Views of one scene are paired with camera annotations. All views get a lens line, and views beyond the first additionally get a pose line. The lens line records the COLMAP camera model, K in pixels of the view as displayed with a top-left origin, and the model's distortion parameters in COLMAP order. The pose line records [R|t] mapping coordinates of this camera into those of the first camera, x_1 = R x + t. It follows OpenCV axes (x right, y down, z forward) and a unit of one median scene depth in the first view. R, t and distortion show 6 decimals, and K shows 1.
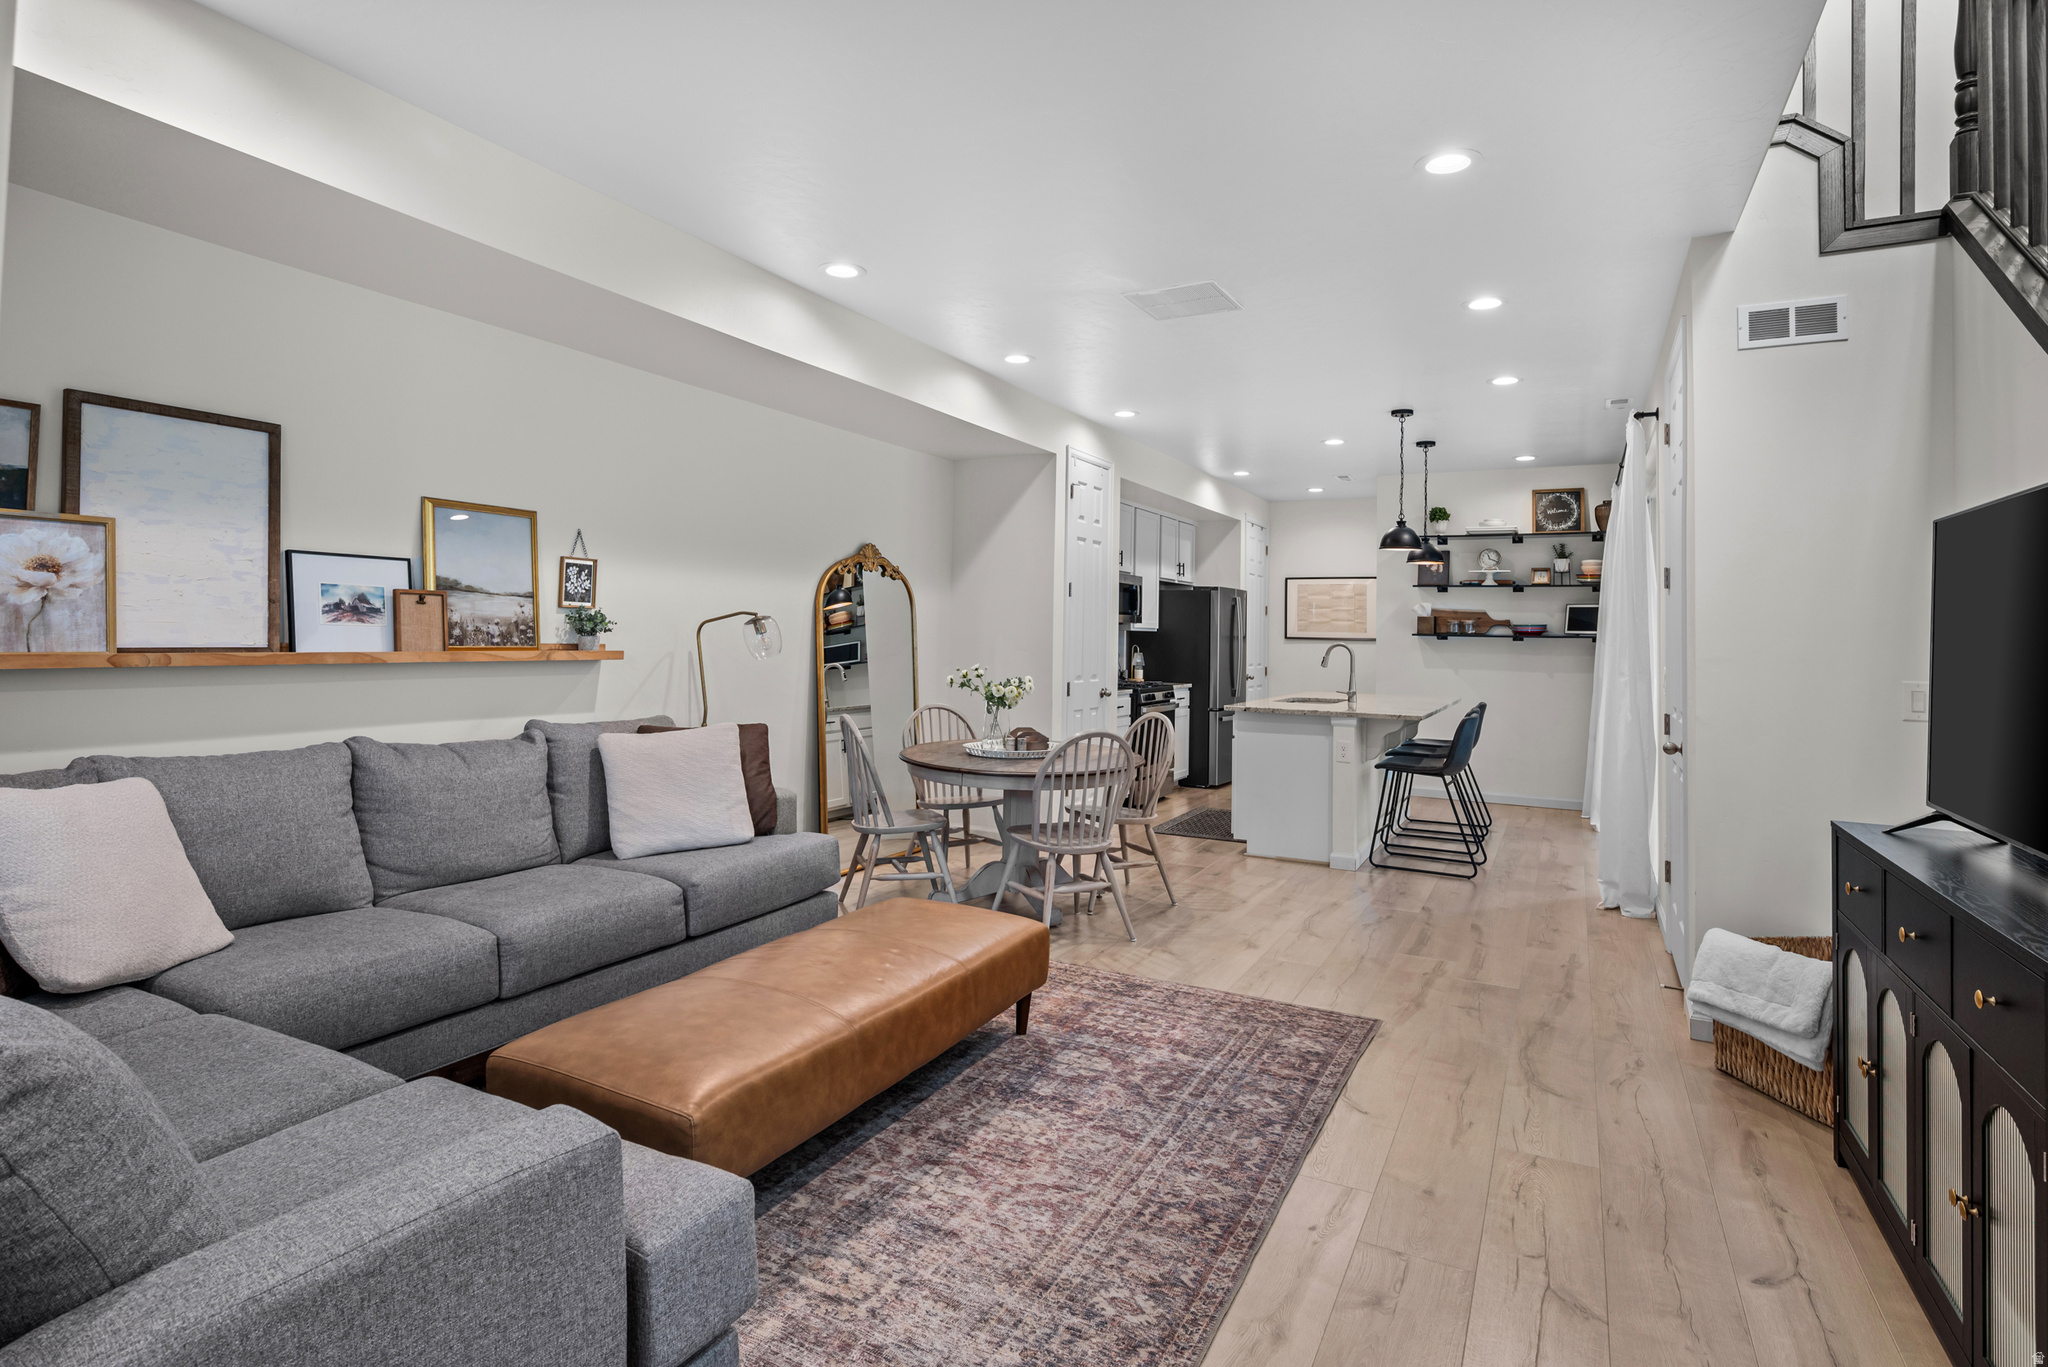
lens RADIAL K [[1008.0, 0, 1032.4], [0, 1008.0, 597.9], [0, 0, 1]] dist [0.008298, -0.001337]
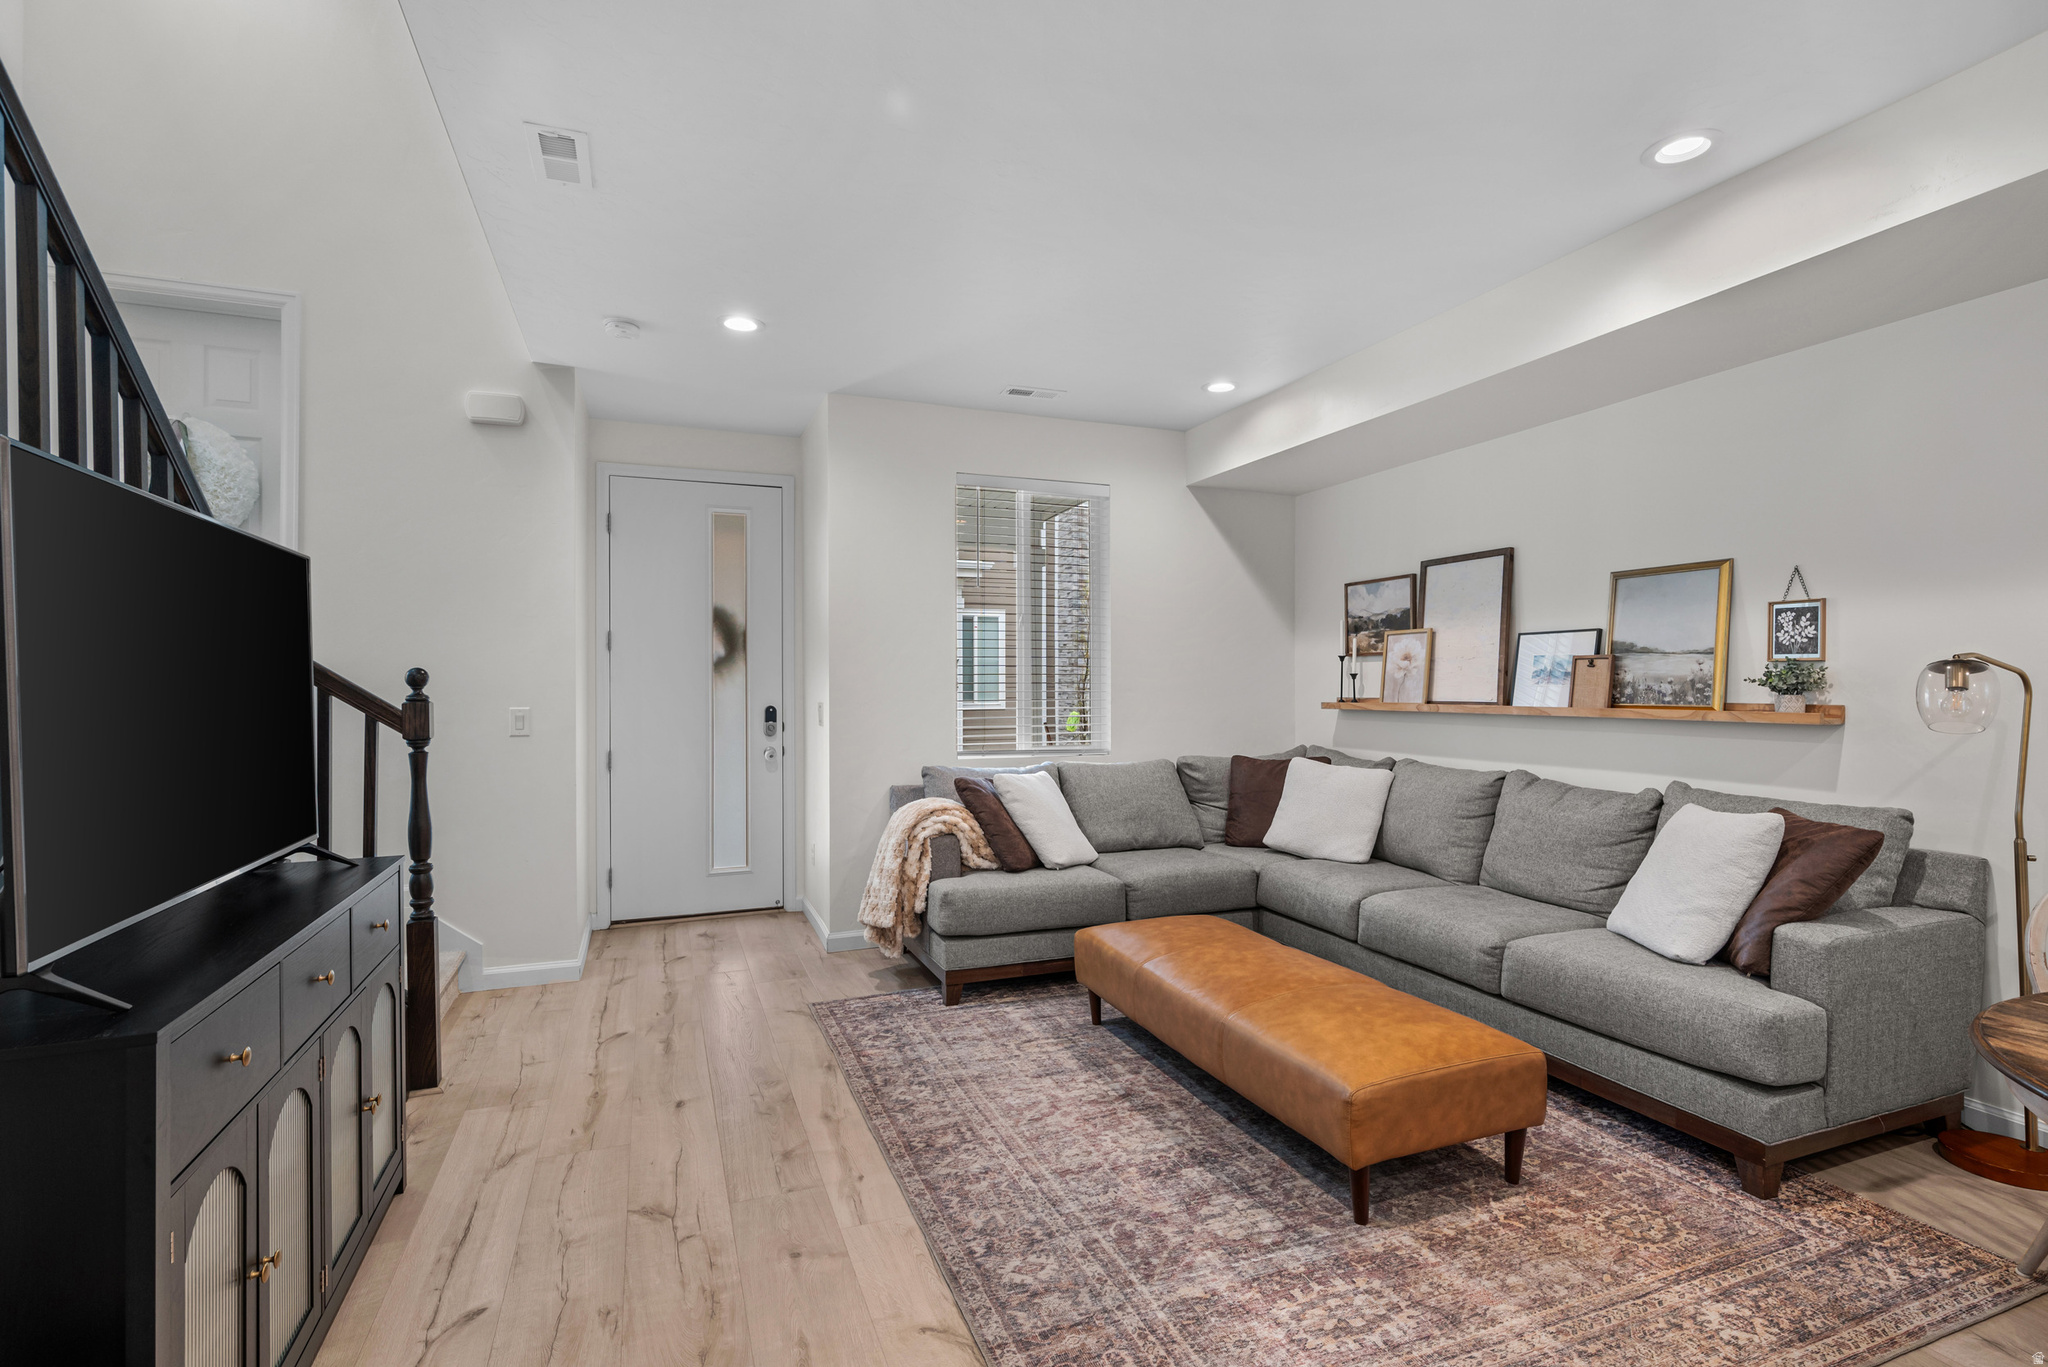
lens RADIAL K [[911.1, 0, 1013.6], [0, 911.1, 679.9], [0, 0, 1]] dist [0.001034, -0.000343]
pose [[-0.644650, -0.023885, -0.764104, 0.437241], [0.017149, 0.998808, -0.045690, 0.040139], [0.764285, -0.042558, -0.643473, 0.814989]]
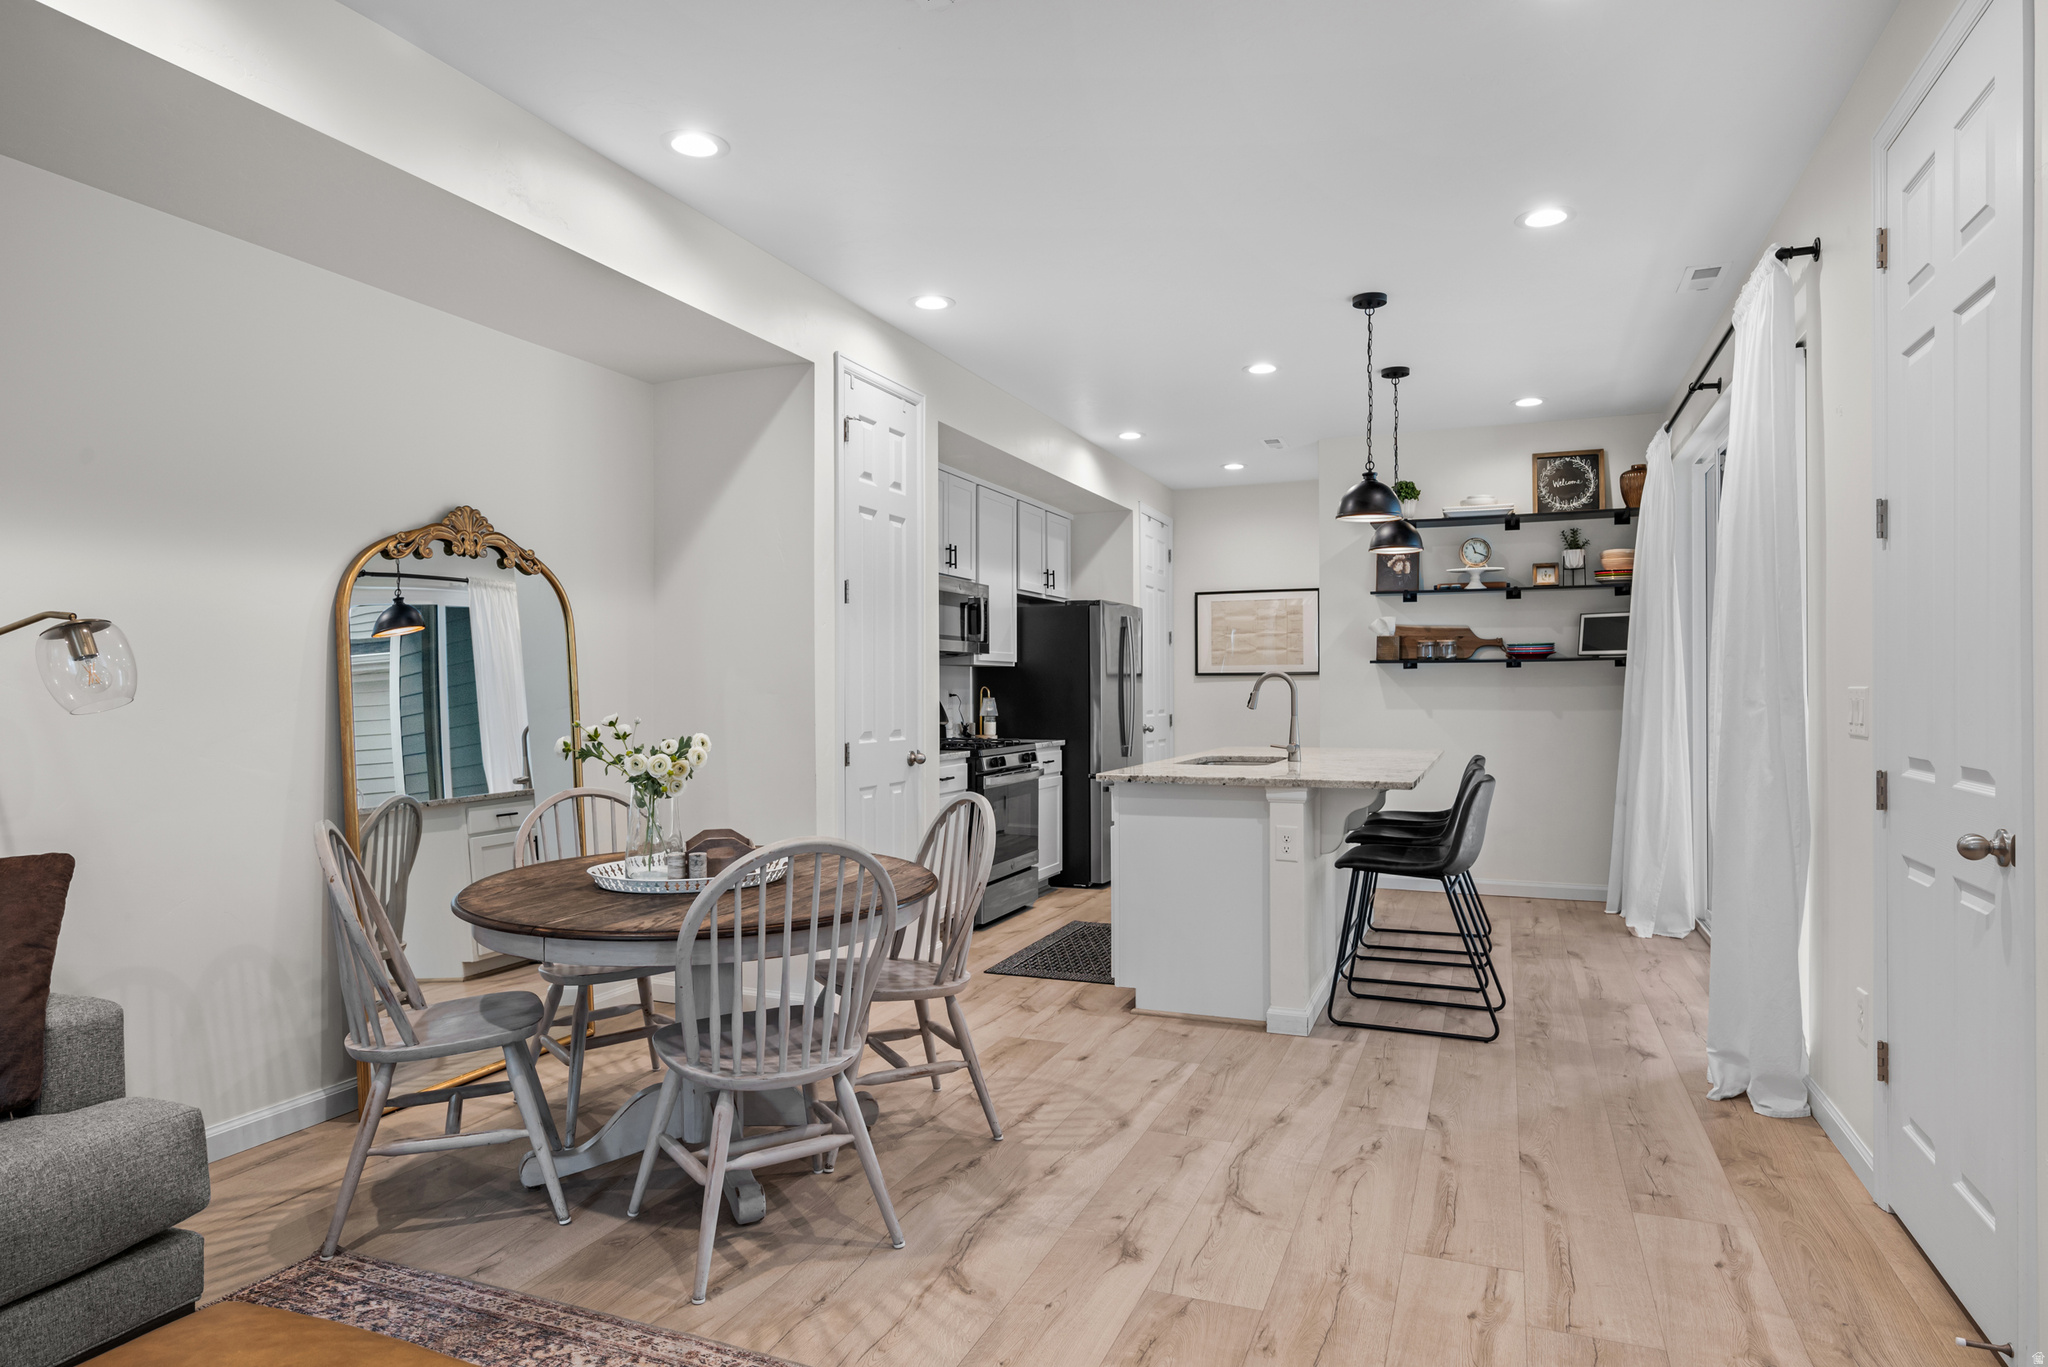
lens RADIAL K [[1146.1, 0, 1048.9], [0, 1146.1, 690.6], [0, 0, 1]] dist [0.007101, -0.000269]
pose [[0.993133, -0.022463, 0.114812, 0.098698], [0.017969, 0.999037, 0.040029, 0.032830], [-0.115601, -0.037692, 0.992580, 0.372337]]
